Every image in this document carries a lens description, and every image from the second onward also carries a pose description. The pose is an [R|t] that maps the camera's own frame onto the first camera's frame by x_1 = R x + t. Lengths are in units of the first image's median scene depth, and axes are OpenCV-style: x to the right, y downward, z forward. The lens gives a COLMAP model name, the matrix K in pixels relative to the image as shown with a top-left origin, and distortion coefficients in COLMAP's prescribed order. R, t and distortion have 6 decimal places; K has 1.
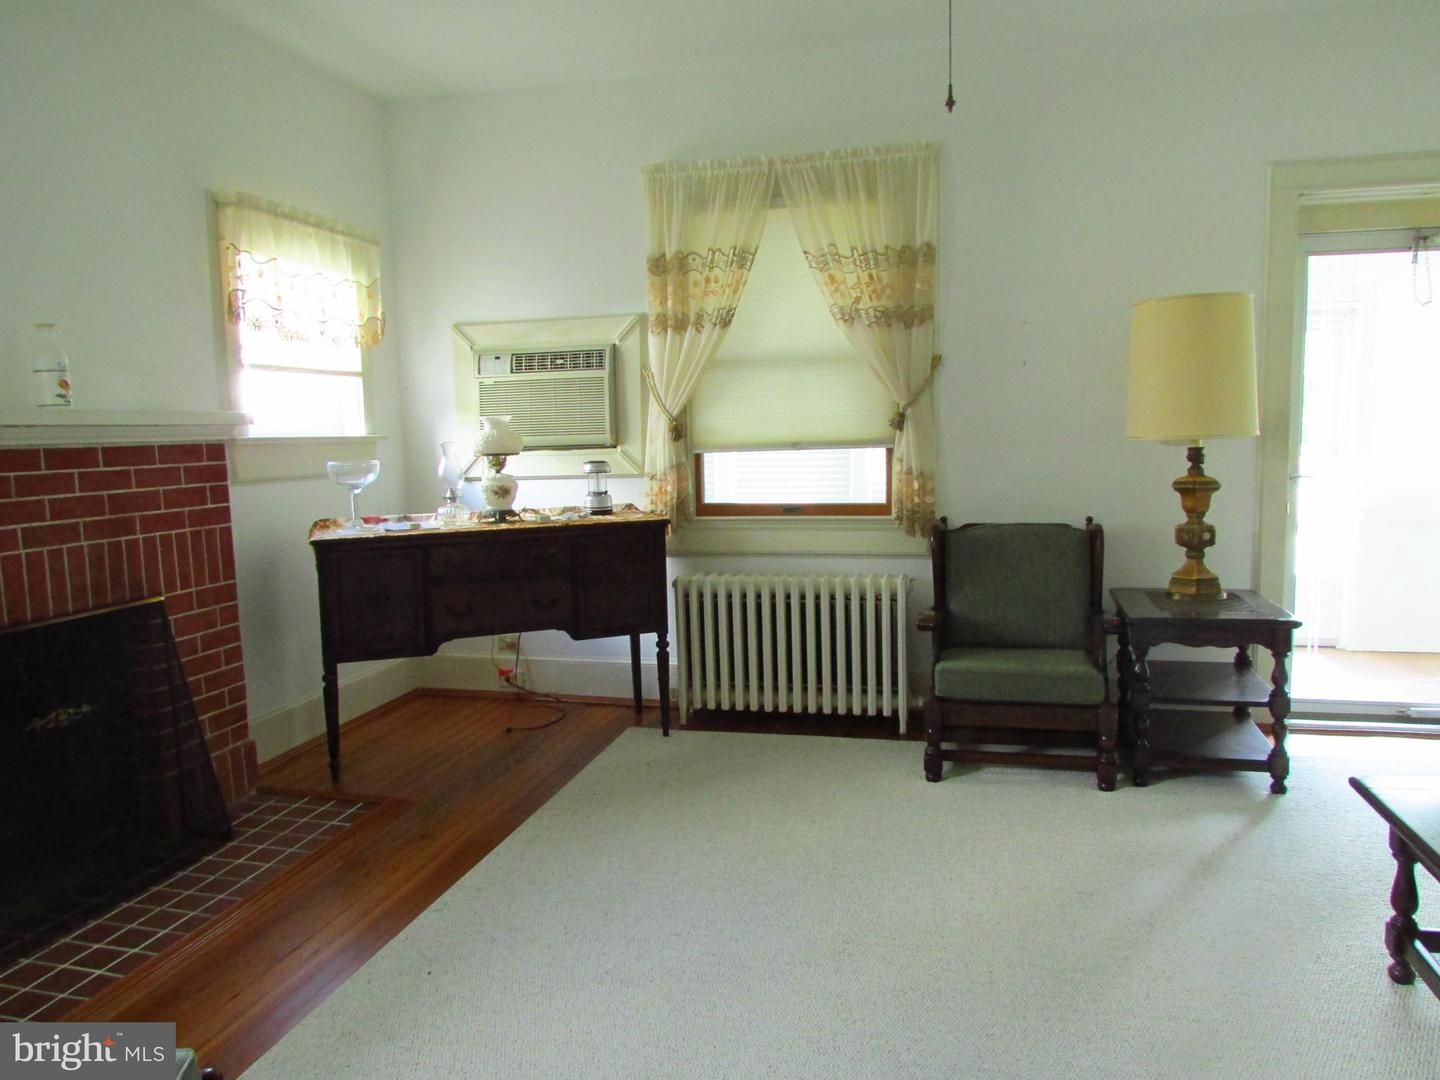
lens RADIAL K [[1028.4, 0, 726.3], [0, 1028.4, 536.3], [0, 0, 1]] dist [-0.018429, -0.011261]
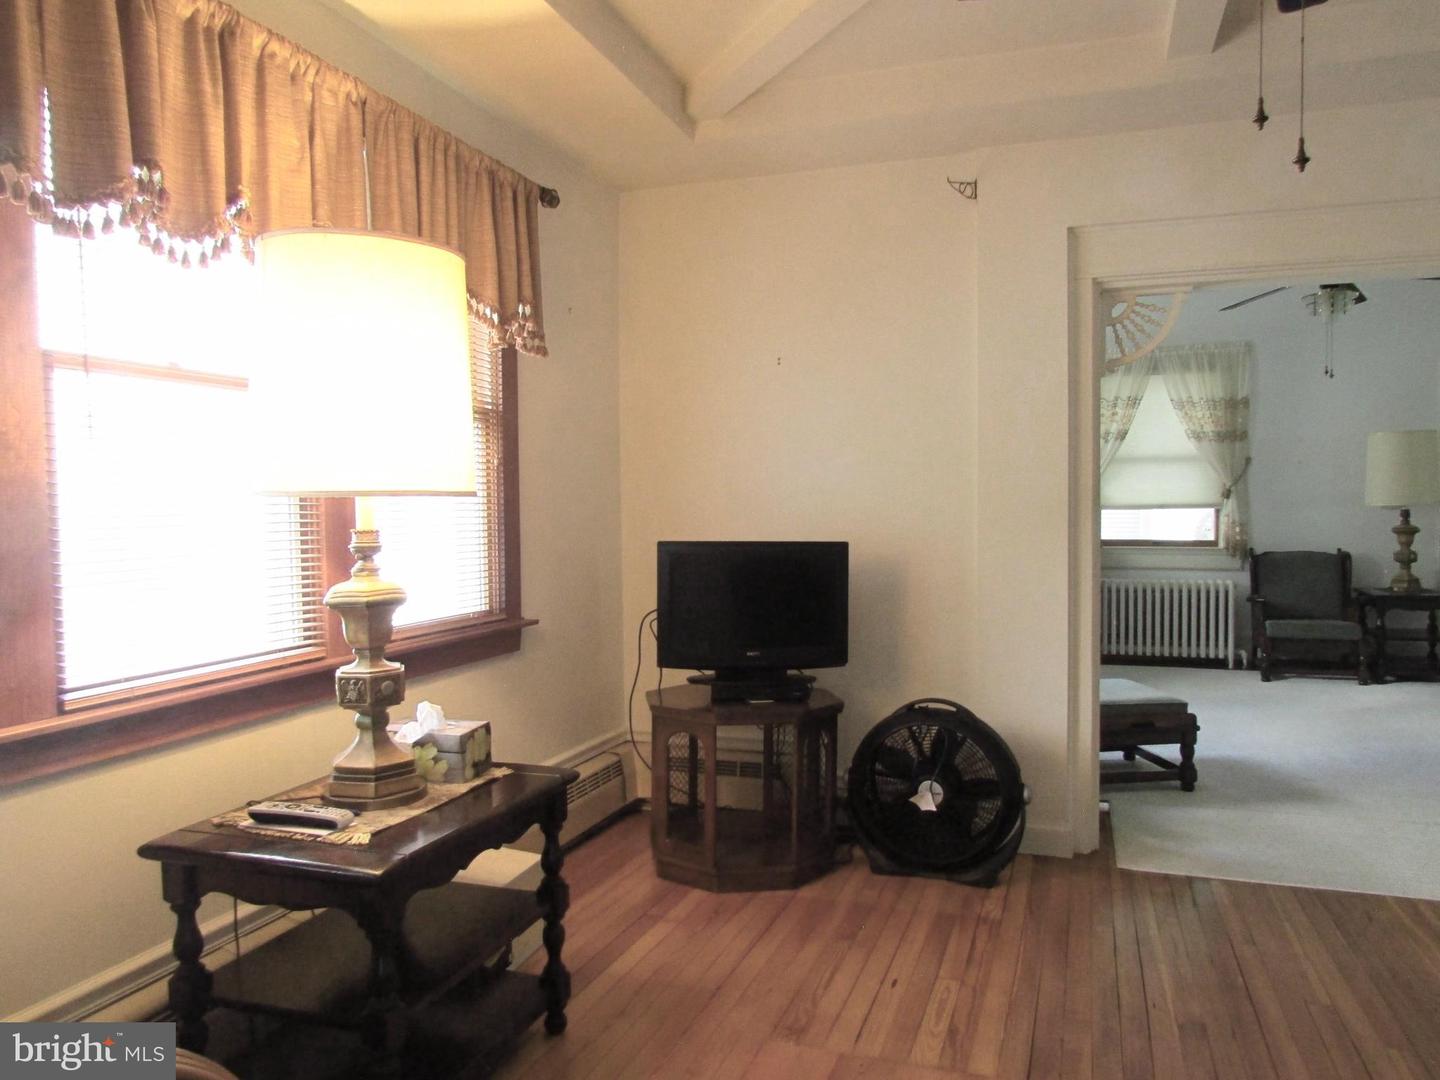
lens RADIAL K [[1028.4, 0, 735.9], [0, 1028.4, 538.4], [0, 0, 1]] dist [-0.018429, -0.011261]
pose [[0.996096, 0.014712, -0.087044, -0.540107], [-0.019878, 0.998073, -0.058786, 0.089334], [0.086011, 0.060287, 0.994468, -0.863104]]
